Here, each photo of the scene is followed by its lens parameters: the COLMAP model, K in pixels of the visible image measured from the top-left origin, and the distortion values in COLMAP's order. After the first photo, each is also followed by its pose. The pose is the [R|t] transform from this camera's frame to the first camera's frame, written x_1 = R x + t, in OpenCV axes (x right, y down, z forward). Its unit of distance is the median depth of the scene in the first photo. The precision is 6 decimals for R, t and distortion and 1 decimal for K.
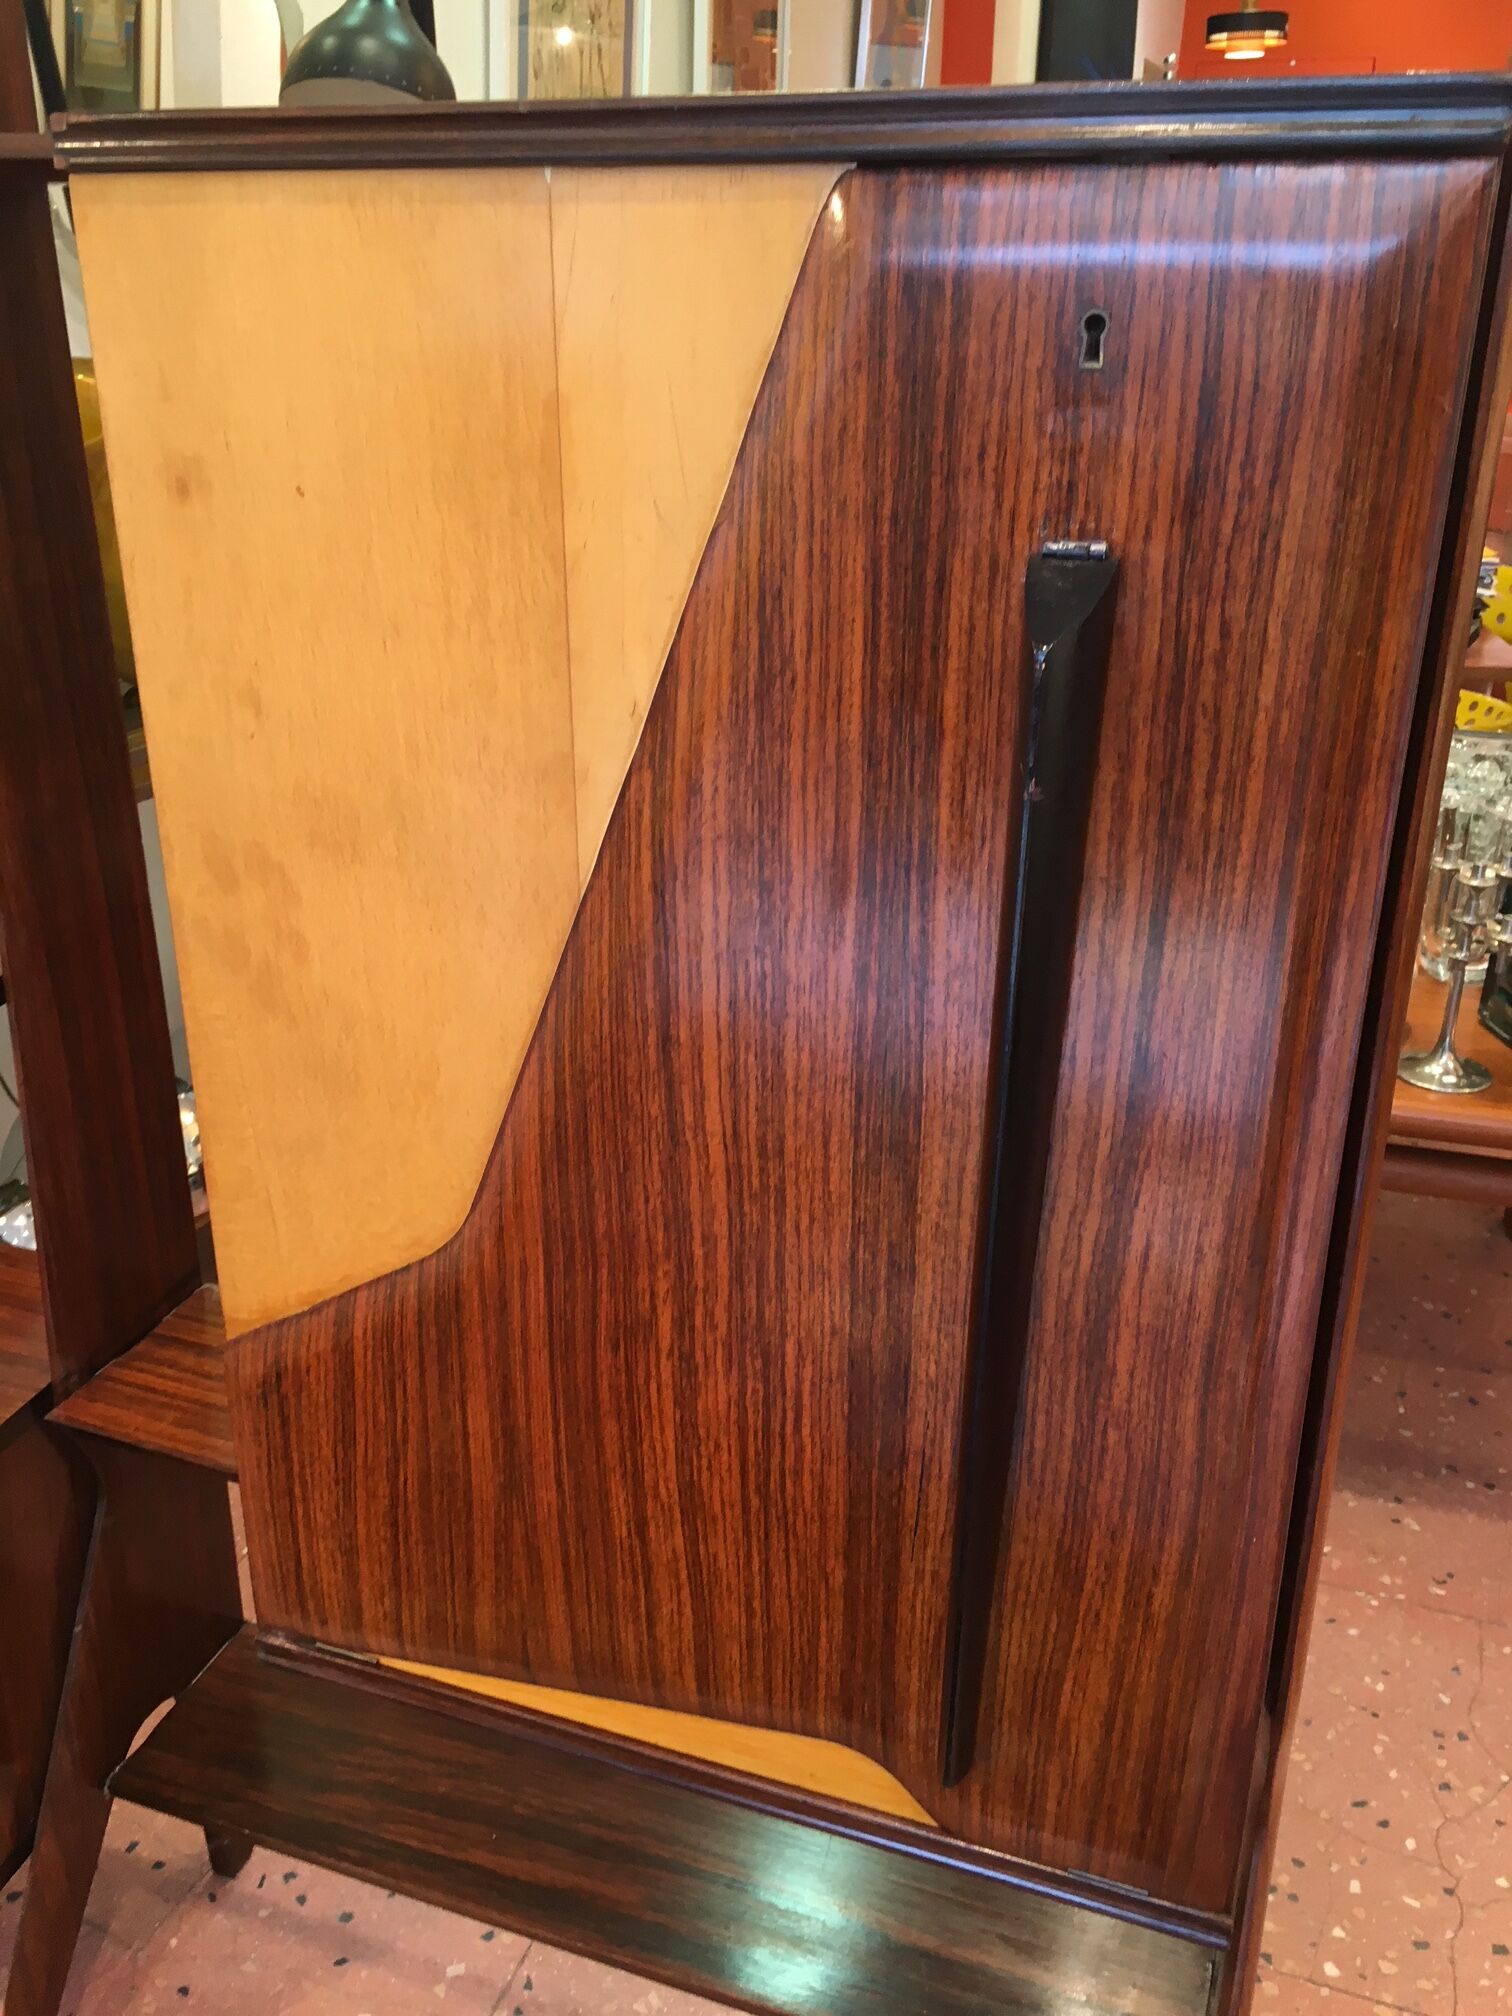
lens RADIAL K [[1717.2, 0, 758.1], [0, 1717.2, 1001.7], [0, 0, 1]] dist [0.083087, -0.124105]
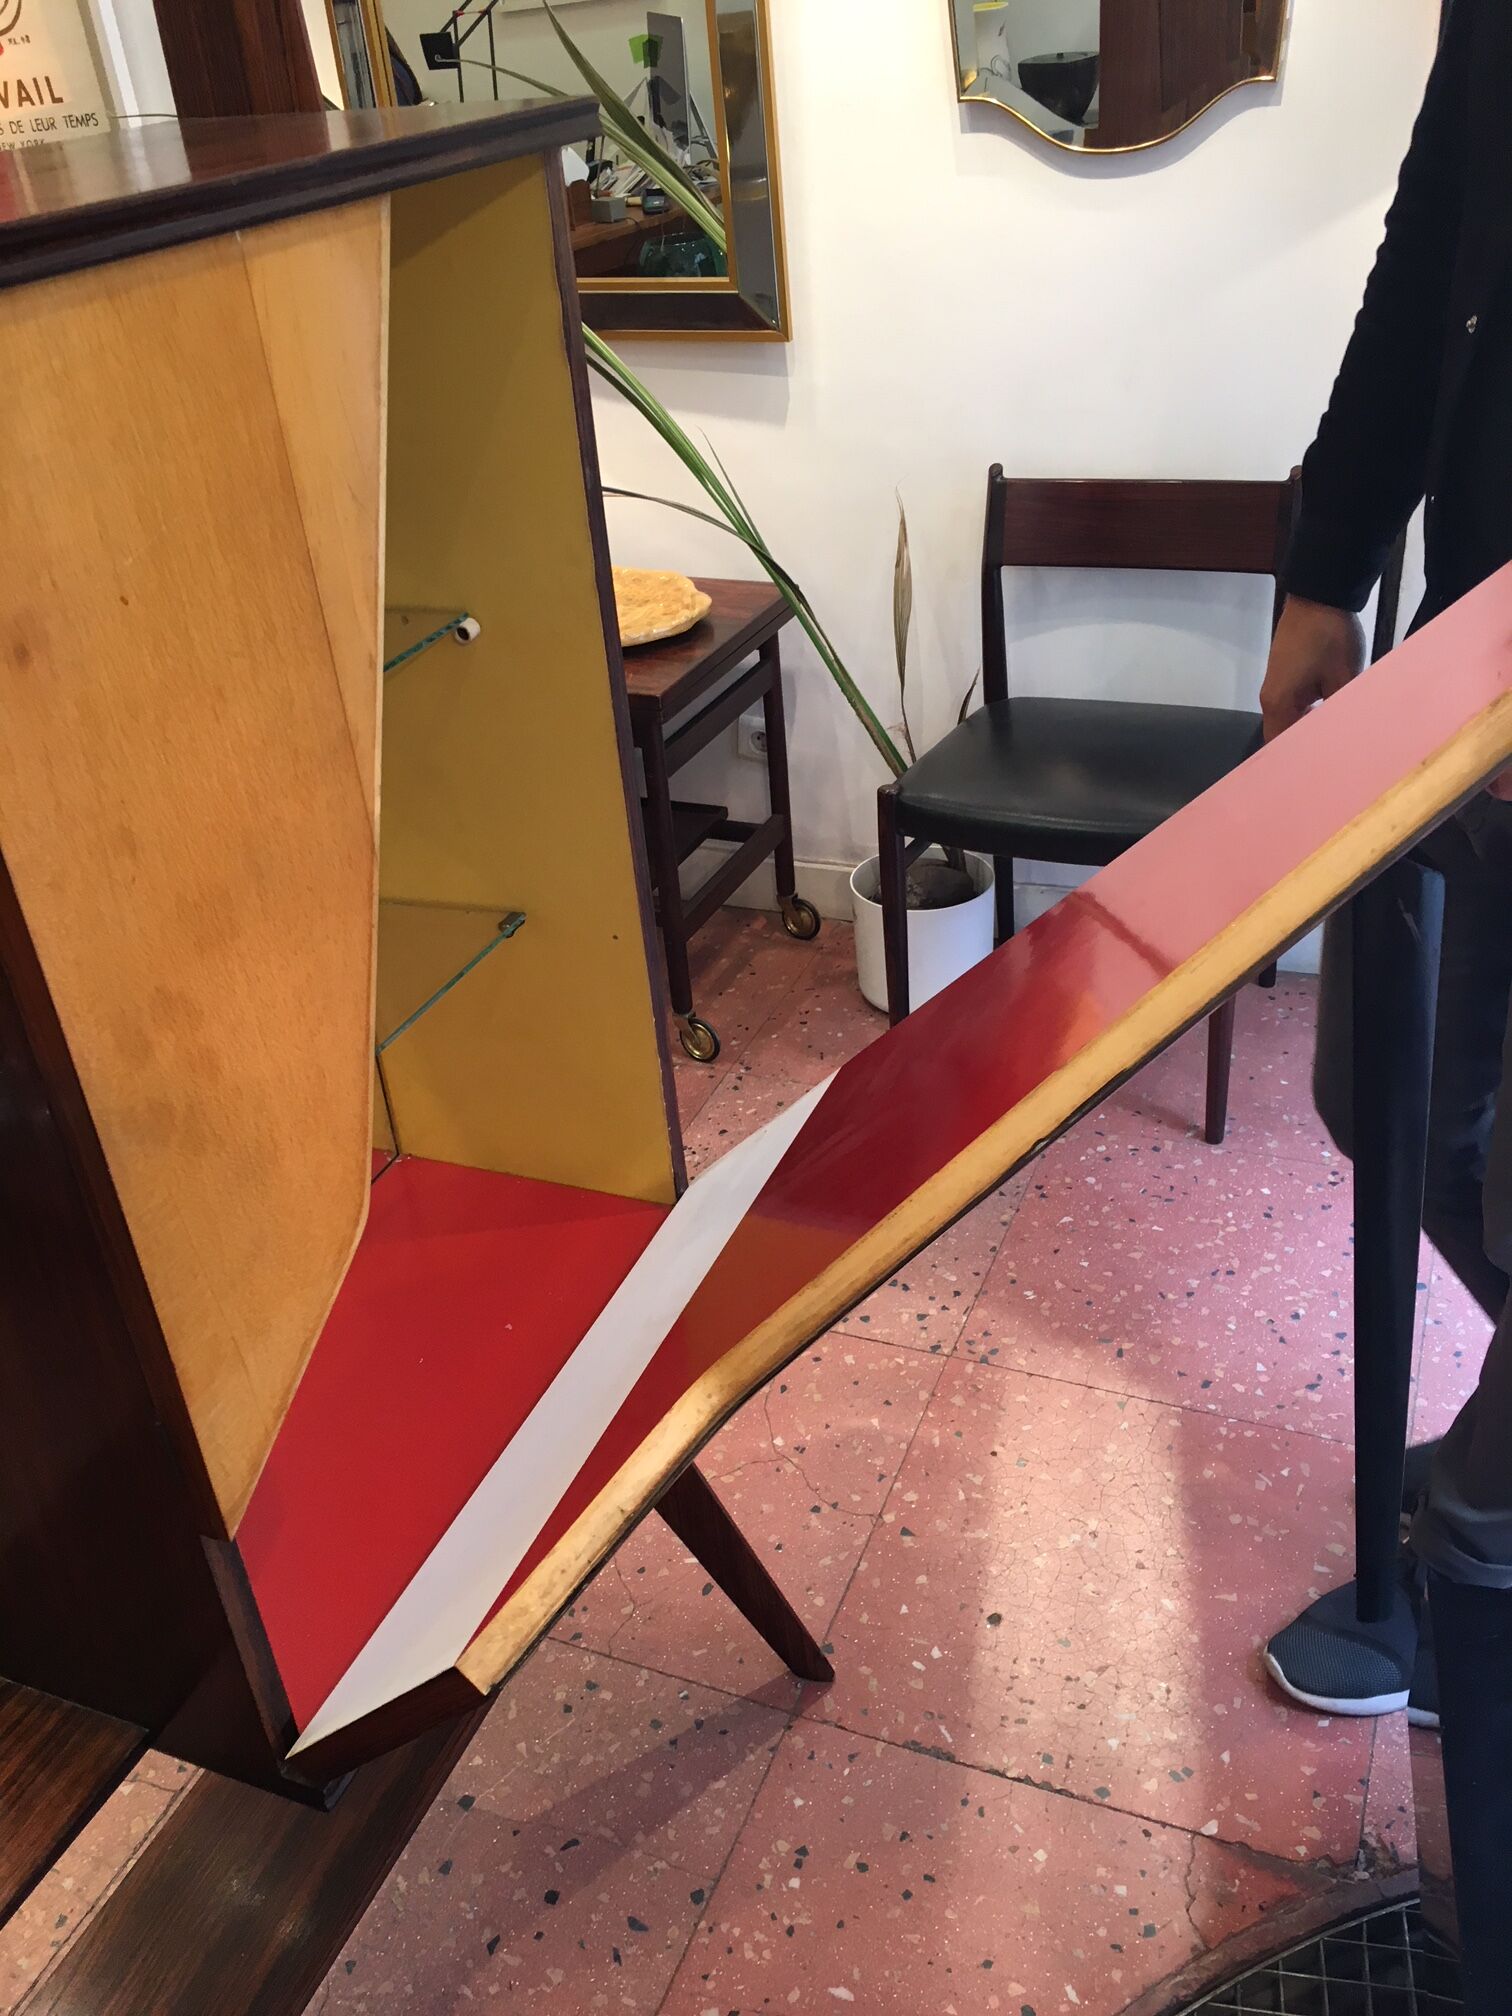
lens RADIAL K [[1717.2, 0, 758.1], [0, 1717.2, 1001.7], [0, 0, 1]] dist [0.083087, -0.124105]
pose [[0.062209, -0.520936, 0.851326, -1.177565], [0.468157, 0.768549, 0.436075, -0.376664], [-0.881453, 0.371426, 0.291690, 0.484044]]
